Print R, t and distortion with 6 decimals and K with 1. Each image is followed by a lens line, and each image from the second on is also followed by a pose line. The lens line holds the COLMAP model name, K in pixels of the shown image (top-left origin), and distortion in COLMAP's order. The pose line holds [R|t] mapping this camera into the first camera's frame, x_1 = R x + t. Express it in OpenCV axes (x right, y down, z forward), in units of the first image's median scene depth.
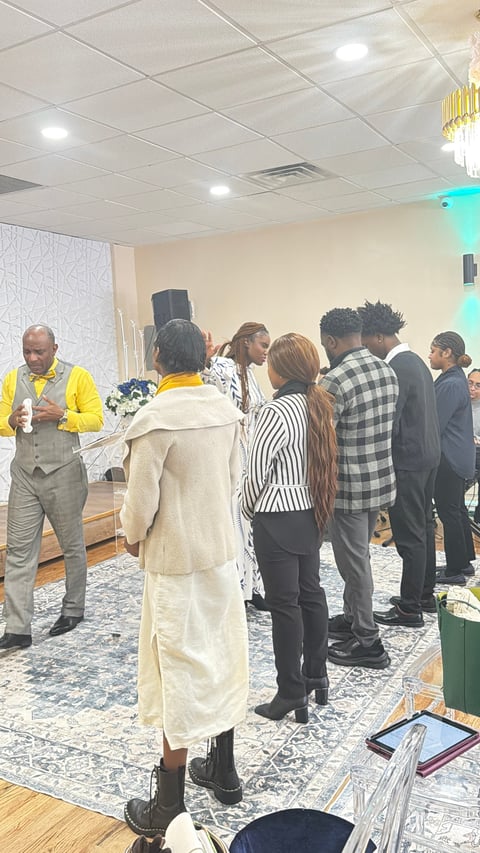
lens RADIAL K [[737.6, 0, 224.4], [0, 737.6, 424.5], [0, 0, 1]] dist [0.080057, -0.179832]
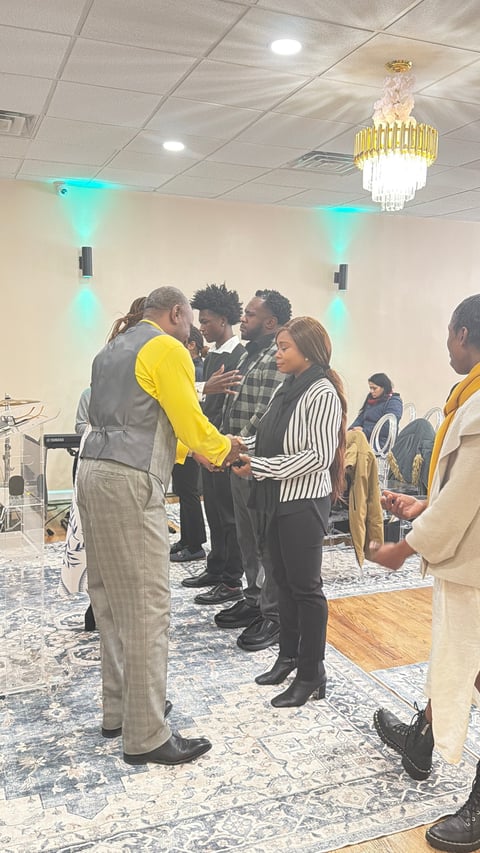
lens RADIAL K [[746.1, 0, 240.5], [0, 746.1, 430.8], [0, 0, 1]] dist [0.010262, -0.005229]
pose [[0.610367, -0.031839, 0.791479, -0.698591], [0.020899, 0.999491, 0.024090, 0.003340], [-0.791843, 0.001837, 0.610722, 0.416299]]
